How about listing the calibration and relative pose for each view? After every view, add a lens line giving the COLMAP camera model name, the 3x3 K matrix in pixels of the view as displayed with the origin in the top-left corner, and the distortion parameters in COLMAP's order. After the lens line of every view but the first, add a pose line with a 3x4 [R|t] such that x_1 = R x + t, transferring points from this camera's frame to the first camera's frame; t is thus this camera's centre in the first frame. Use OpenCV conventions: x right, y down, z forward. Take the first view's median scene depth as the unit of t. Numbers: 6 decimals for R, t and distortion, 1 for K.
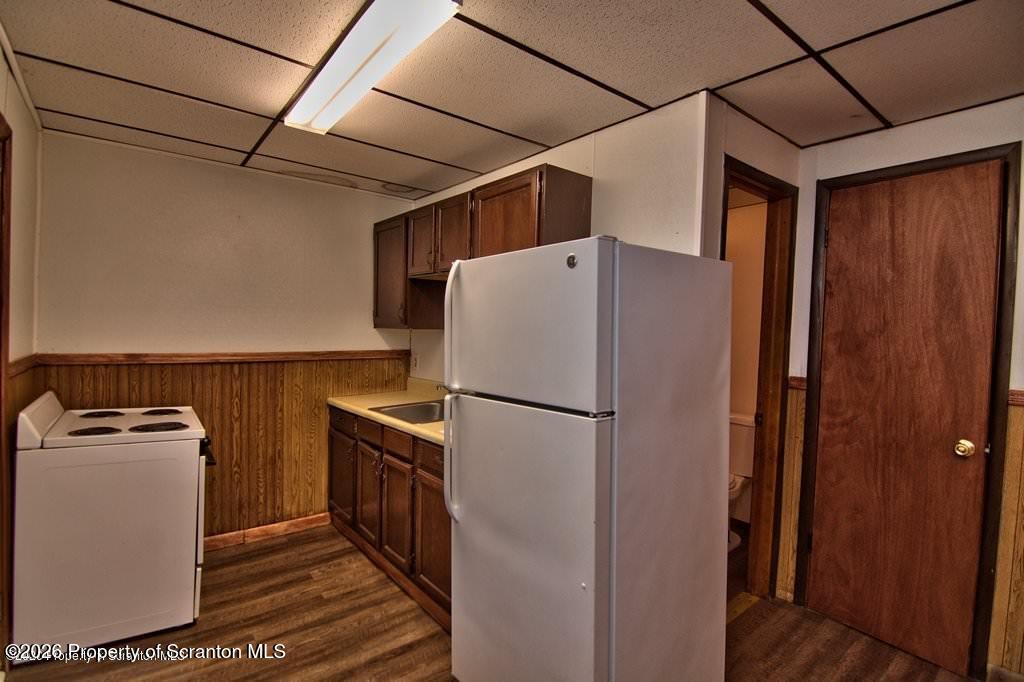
lens RADIAL K [[490.8, 0, 515.2], [0, 490.8, 343.3], [0, 0, 1]] dist [-0.008720, -0.009404]
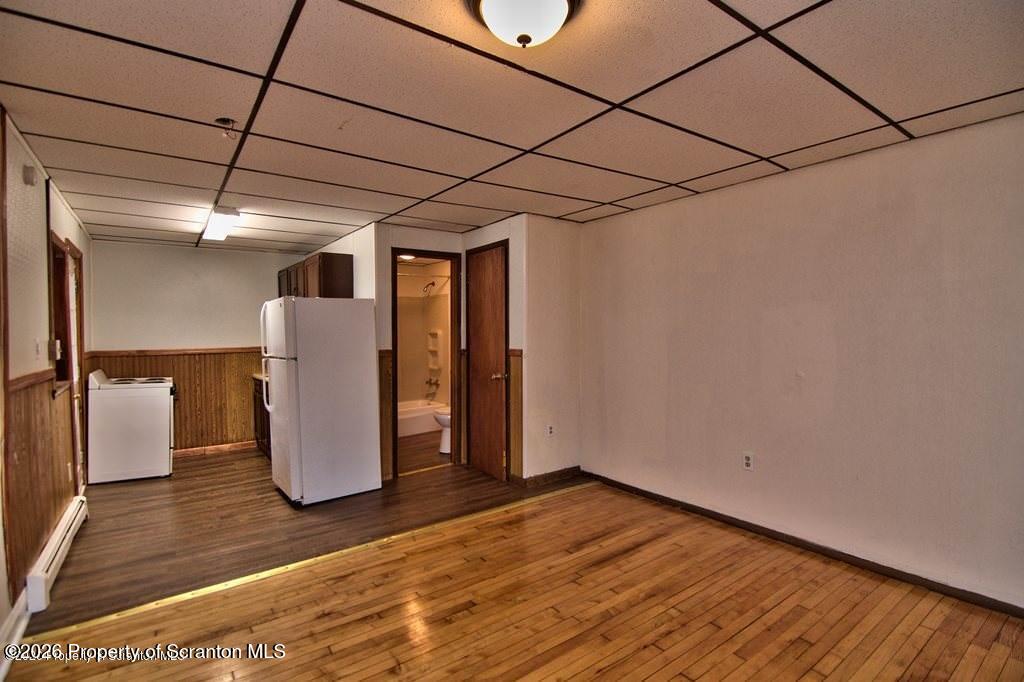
lens RADIAL K [[490.8, 0, 514.9], [0, 490.8, 341.6], [0, 0, 1]] dist [-0.008720, -0.009404]
pose [[0.998506, -0.036375, -0.040772, 0.687976], [0.036101, 0.999321, -0.007424, 0.048766], [0.041015, 0.005941, 0.999141, -0.769955]]
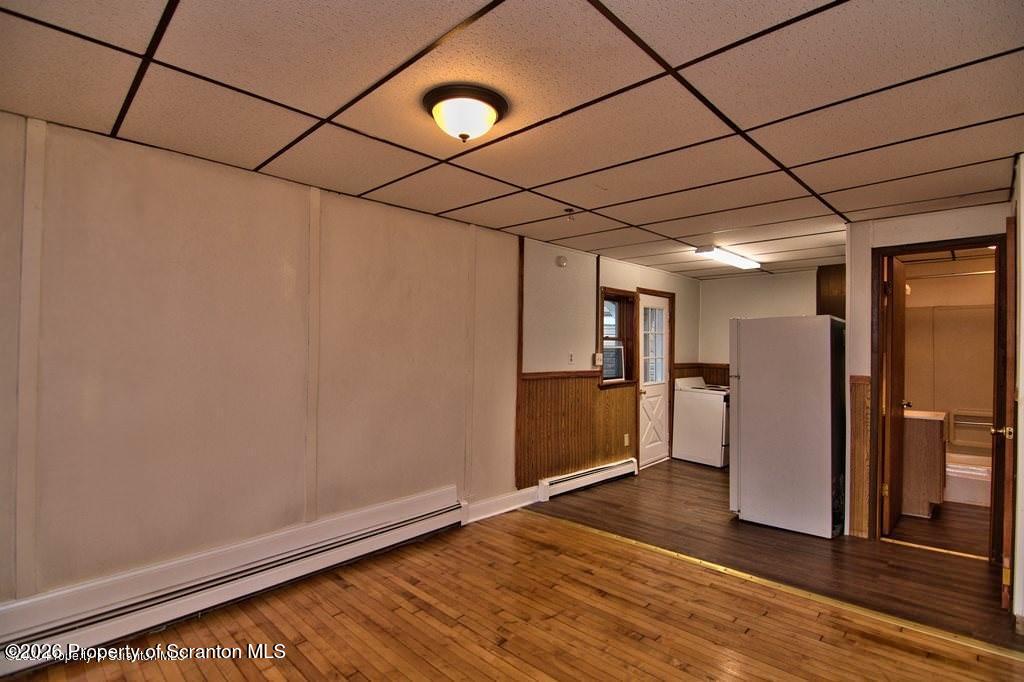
lens RADIAL K [[490.8, 0, 511.5], [0, 490.8, 344.4], [0, 0, 1]] dist [-0.008720, -0.009404]
pose [[0.128114, -0.032077, -0.991241, 1.317582], [-0.033553, 0.998764, -0.036657, 0.043862], [0.991192, 0.037956, 0.126880, -0.309245]]
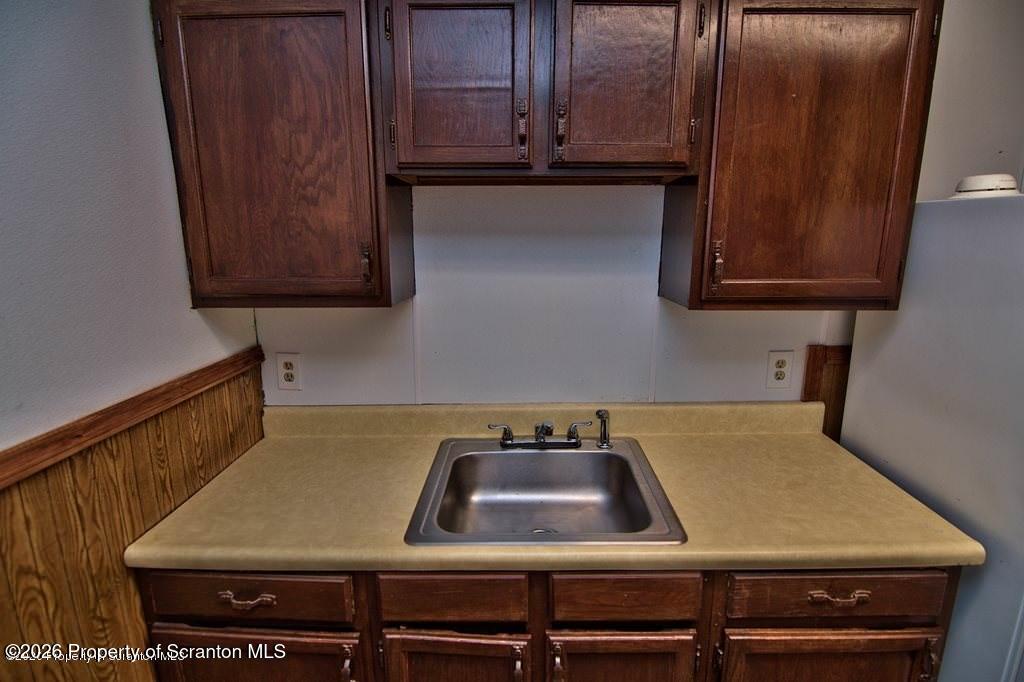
lens RADIAL K [[490.8, 0, 515.3], [0, 490.8, 343.8], [0, 0, 1]] dist [-0.008720, -0.009404]
pose [[0.647288, -0.184864, 0.739489, -0.473487], [0.044340, 0.977634, 0.205586, -0.080752], [-0.760955, -0.100284, 0.641007, 0.690787]]
